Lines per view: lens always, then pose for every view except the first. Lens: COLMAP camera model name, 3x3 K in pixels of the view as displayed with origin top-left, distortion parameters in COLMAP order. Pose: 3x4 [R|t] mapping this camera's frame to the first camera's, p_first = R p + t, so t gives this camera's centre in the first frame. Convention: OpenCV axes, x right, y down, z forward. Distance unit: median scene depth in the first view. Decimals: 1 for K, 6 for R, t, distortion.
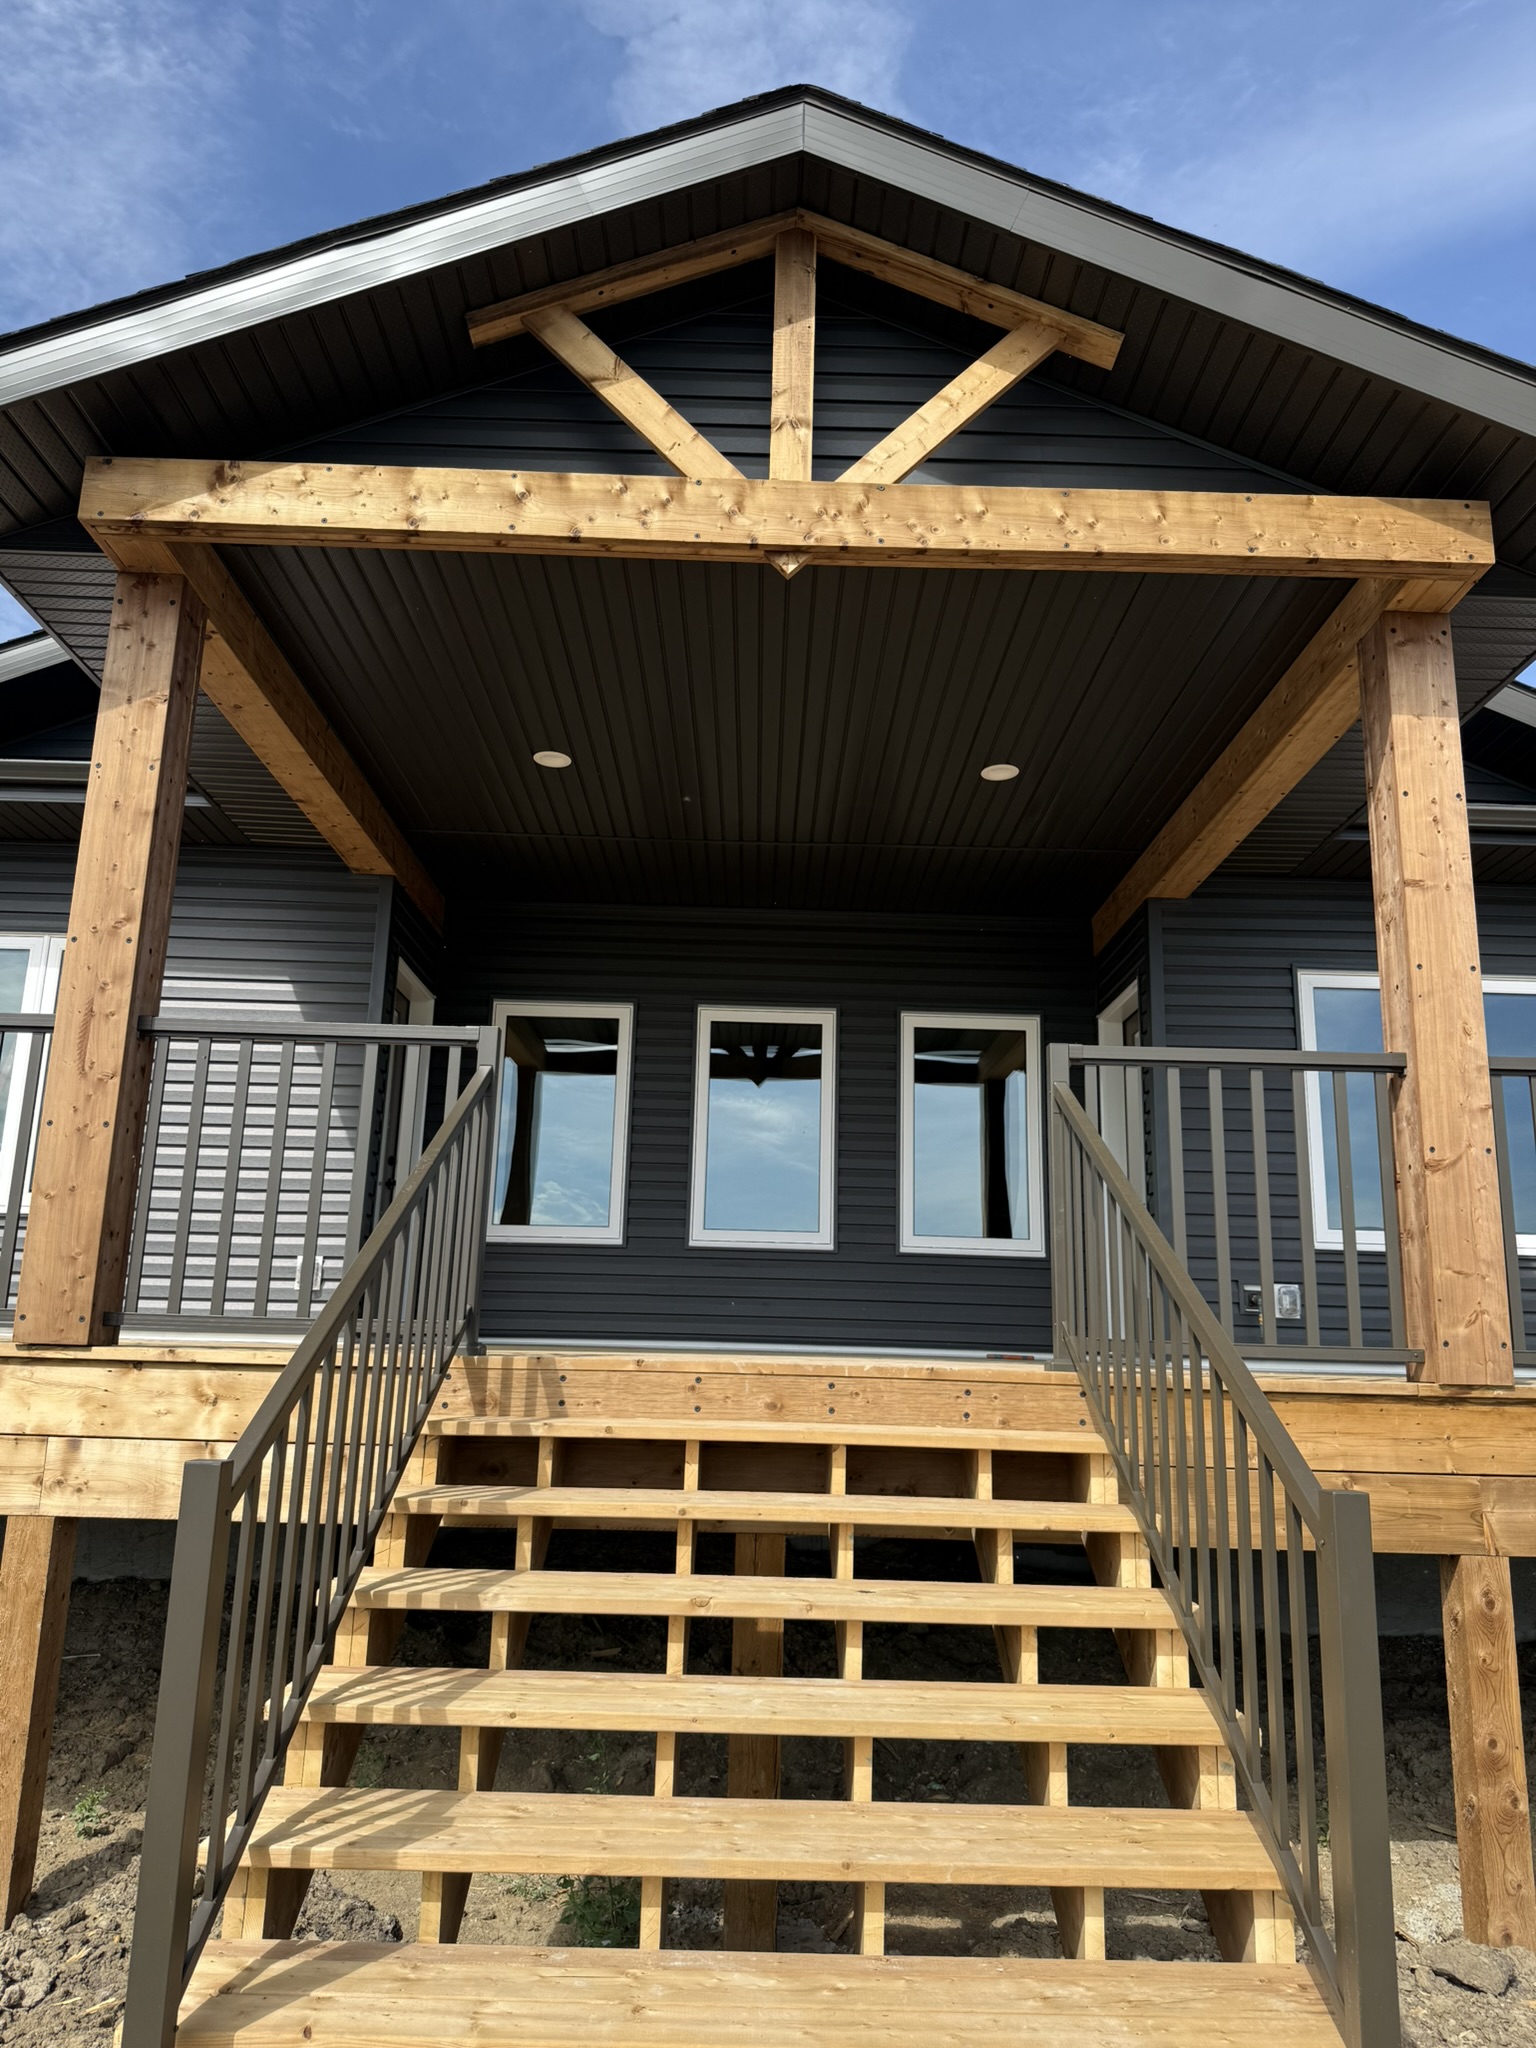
lens RADIAL K [[1446.2, 0, 764.3], [0, 1446.2, 1031.3], [0, 0, 1]] dist [0.082179, -0.162214]
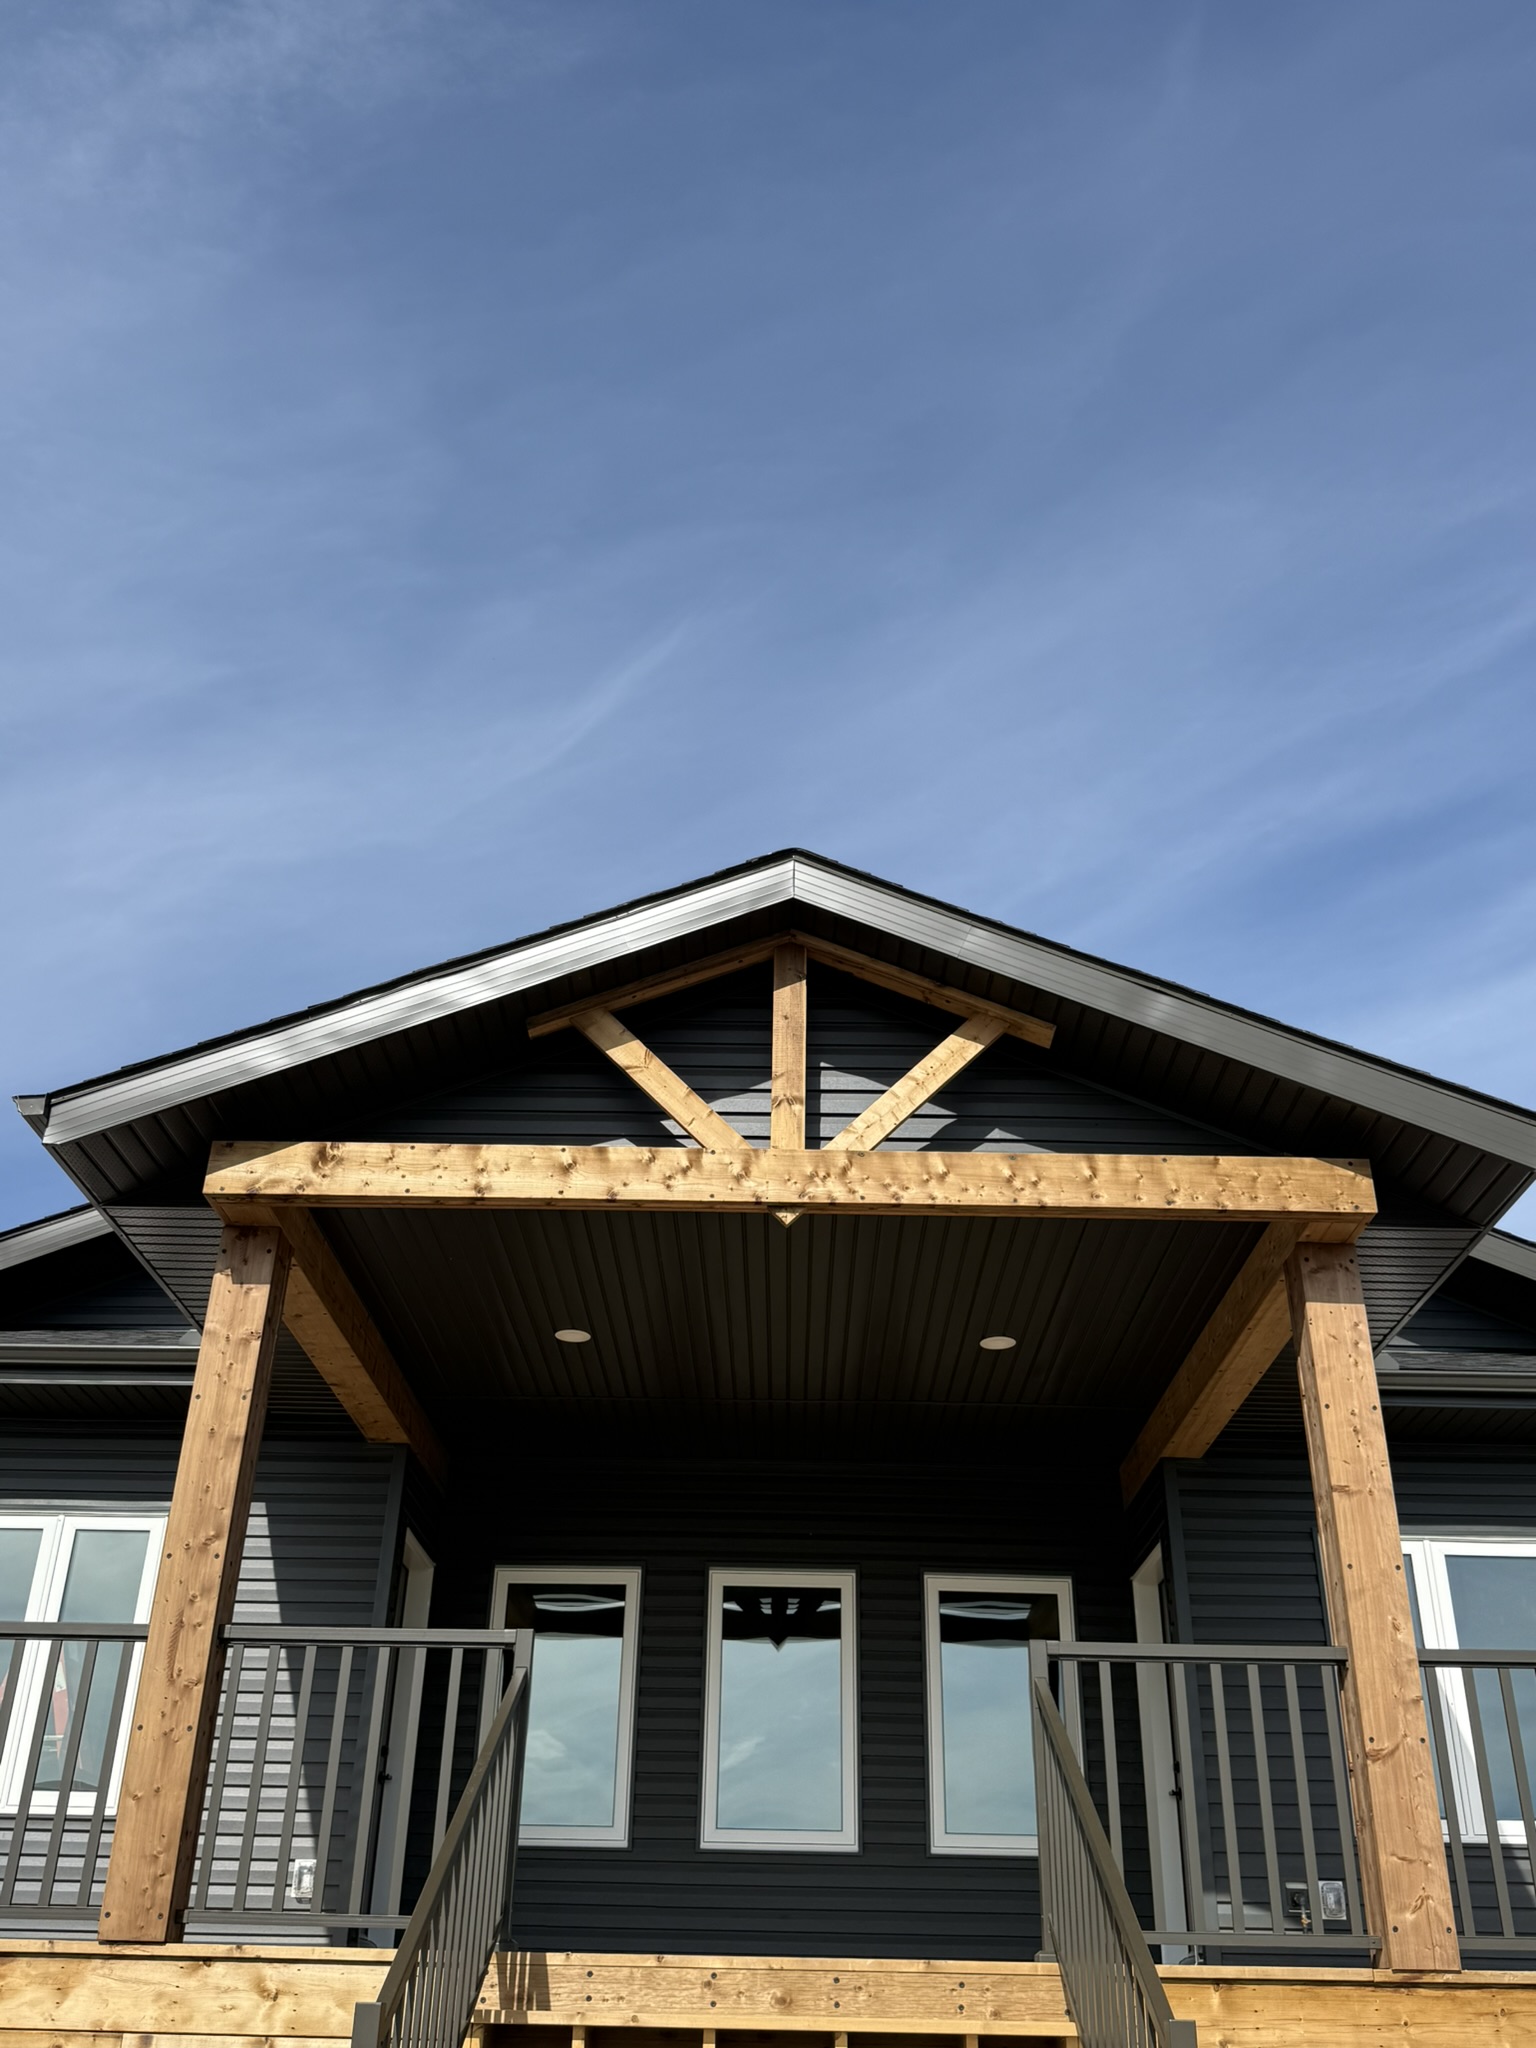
lens RADIAL K [[1827.1, 0, 768.0], [0, 1827.1, 1024.0], [0, 0, 1]] dist [0.172363, -0.310887]
pose [[0.999851, -0.014227, -0.009804, 0.017972], [0.011044, 0.962638, -0.270567, -0.062519], [0.013287, 0.270418, 0.962651, -0.511624]]
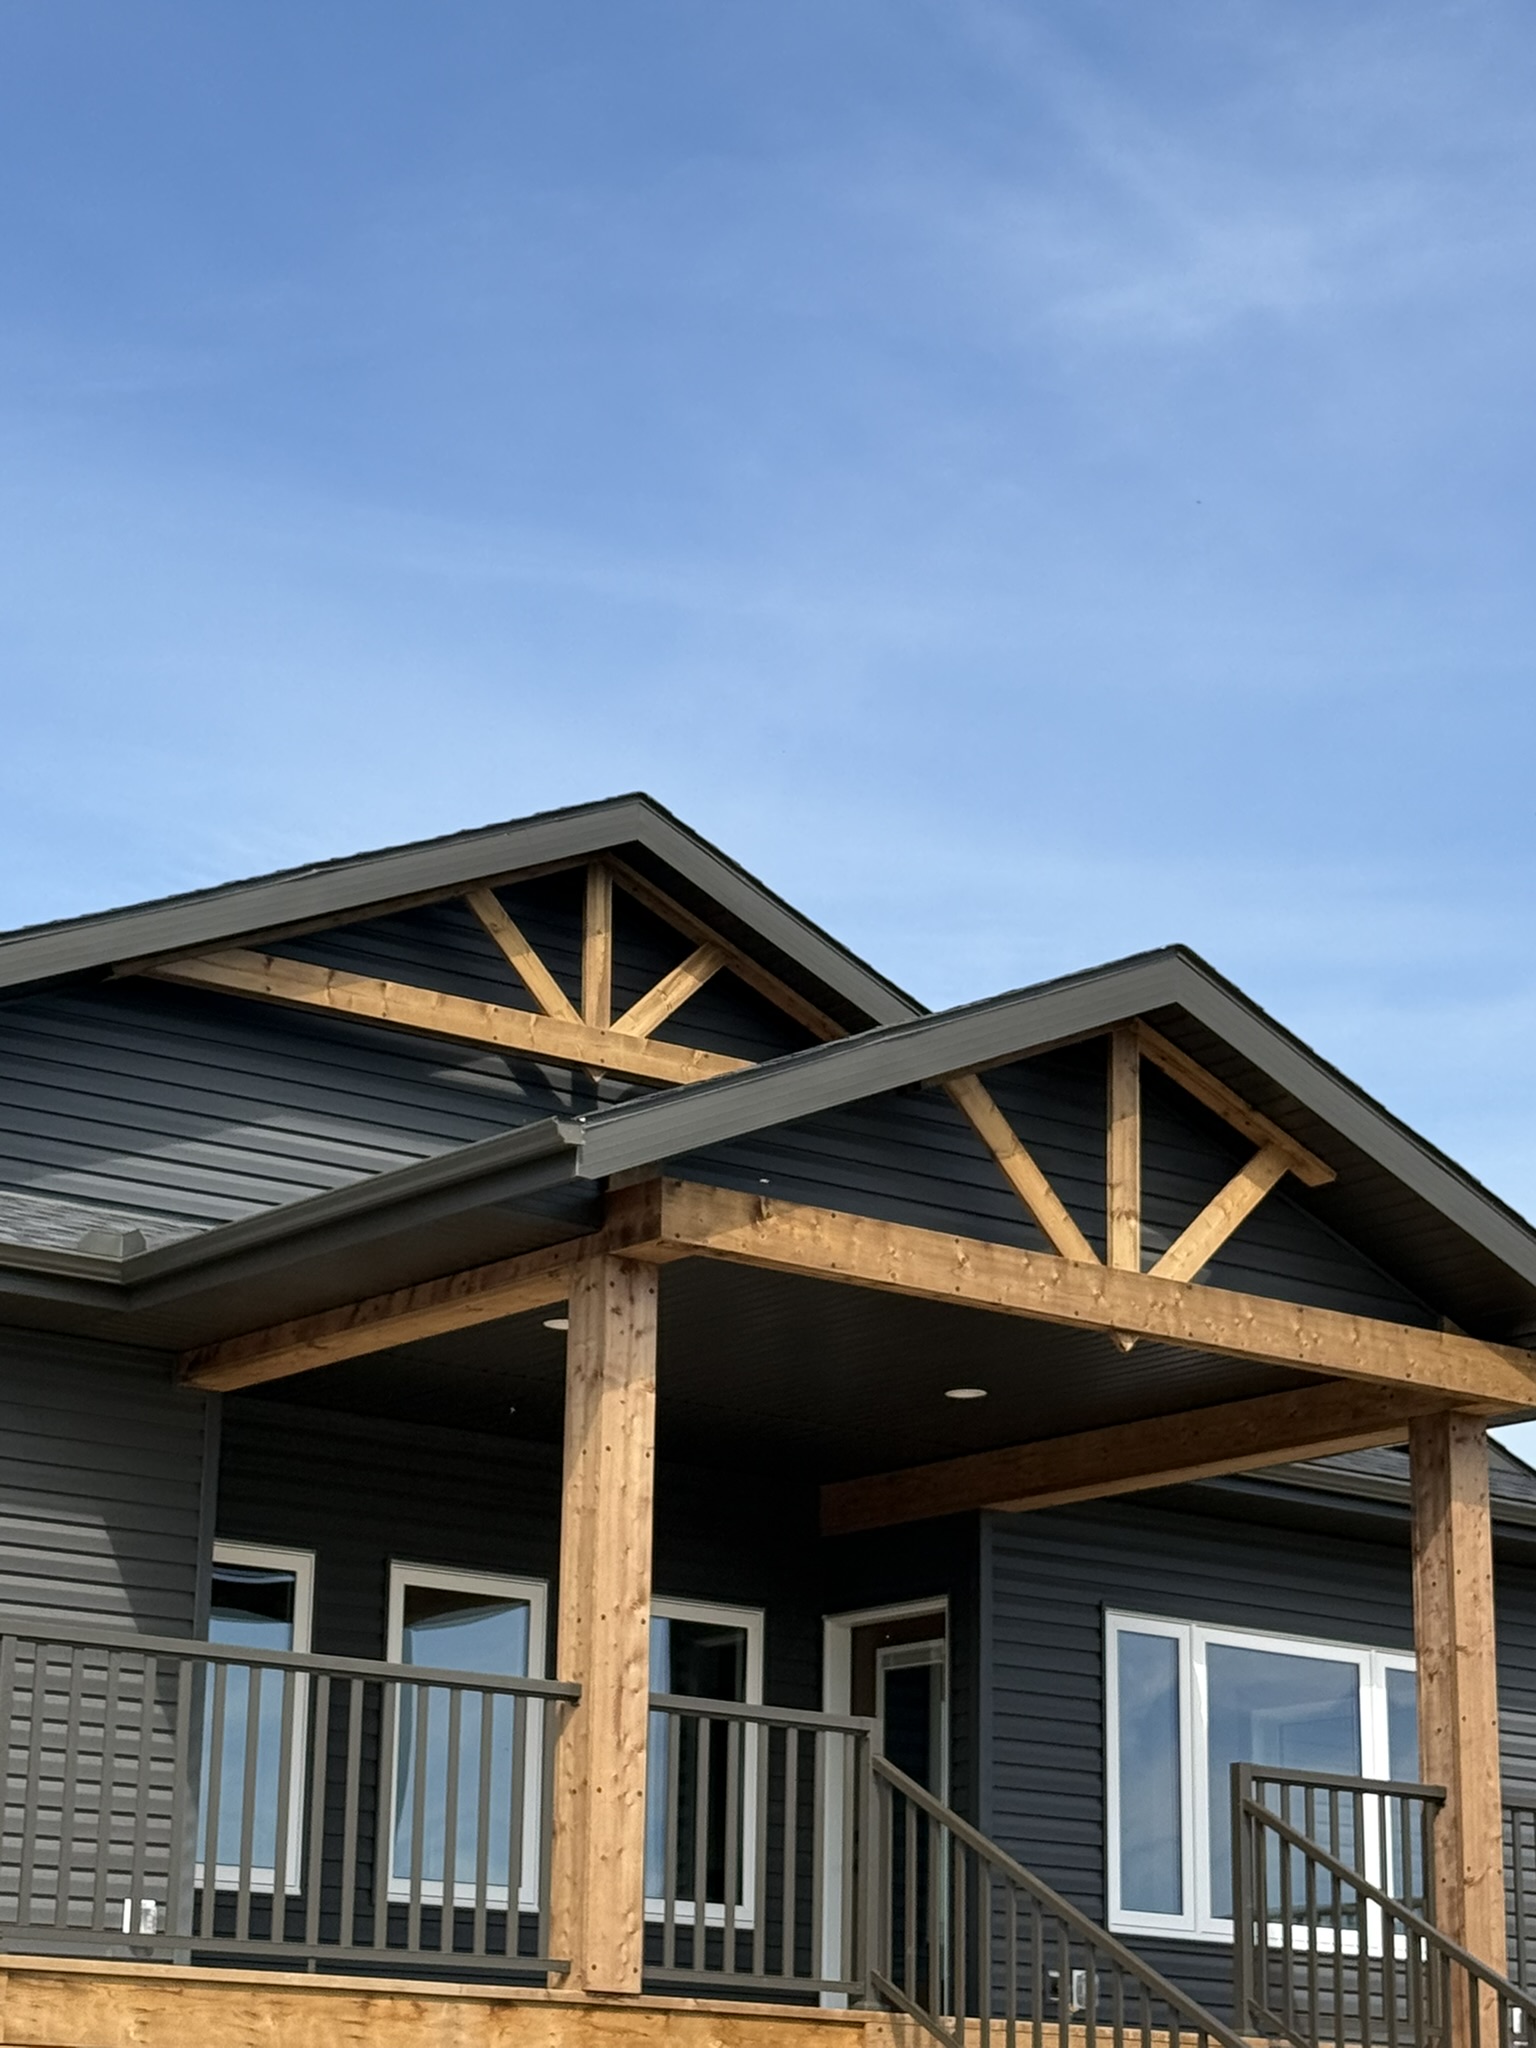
lens RADIAL K [[4420.0, 0, 768.0], [0, 4420.0, 1024.0], [0, 0, 1]] dist [0.241118, -0.617448]
pose [[0.796201, 0.152278, 0.585556, -2.365445], [-0.130966, 0.988241, -0.078919, -0.253267], [-0.590688, -0.013853, 0.806781, -1.735677]]
